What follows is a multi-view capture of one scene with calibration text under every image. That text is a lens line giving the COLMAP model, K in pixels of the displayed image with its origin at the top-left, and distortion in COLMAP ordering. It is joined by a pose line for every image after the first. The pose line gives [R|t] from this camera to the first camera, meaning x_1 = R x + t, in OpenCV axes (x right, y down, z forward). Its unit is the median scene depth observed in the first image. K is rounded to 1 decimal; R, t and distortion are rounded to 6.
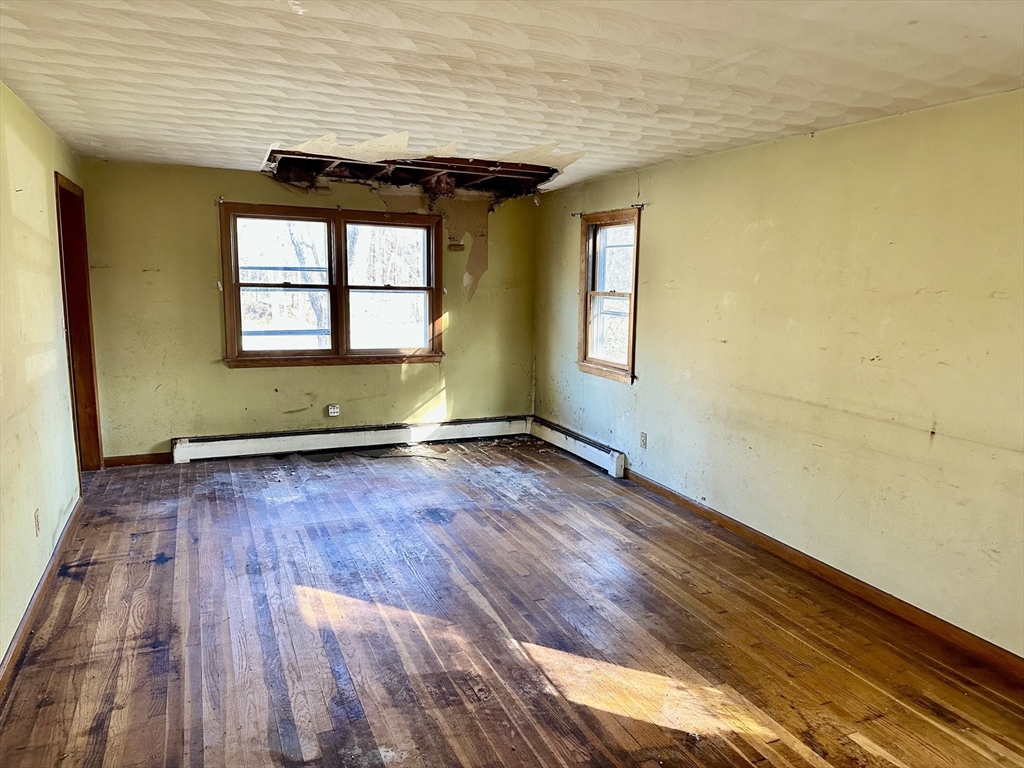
lens RADIAL K [[716.3, 0, 512.0], [0, 716.3, 384.0], [0, 0, 1]] dist [0.002768, 0.000517]
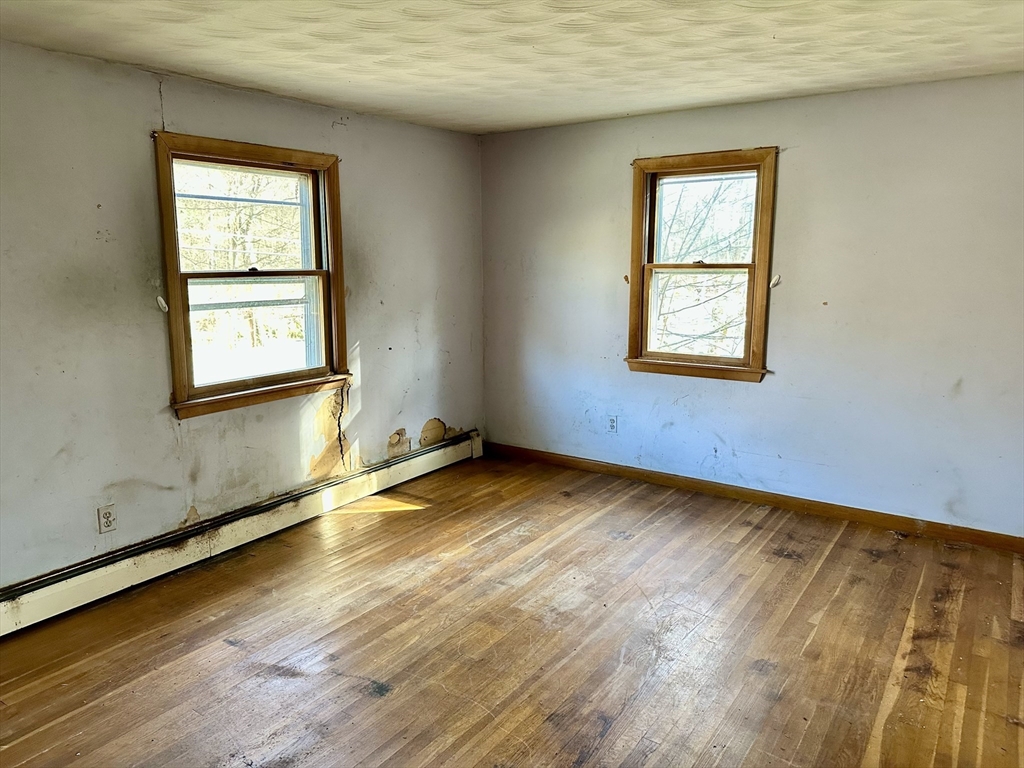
lens RADIAL K [[716.3, 0, 512.0], [0, 716.3, 384.0], [0, 0, 1]] dist [0.002768, 0.000517]
pose [[0.763655, -0.139538, 0.630365, -0.402360], [0.122360, 0.989950, 0.070903, -0.059416], [-0.633924, 0.022986, 0.773054, 0.405411]]
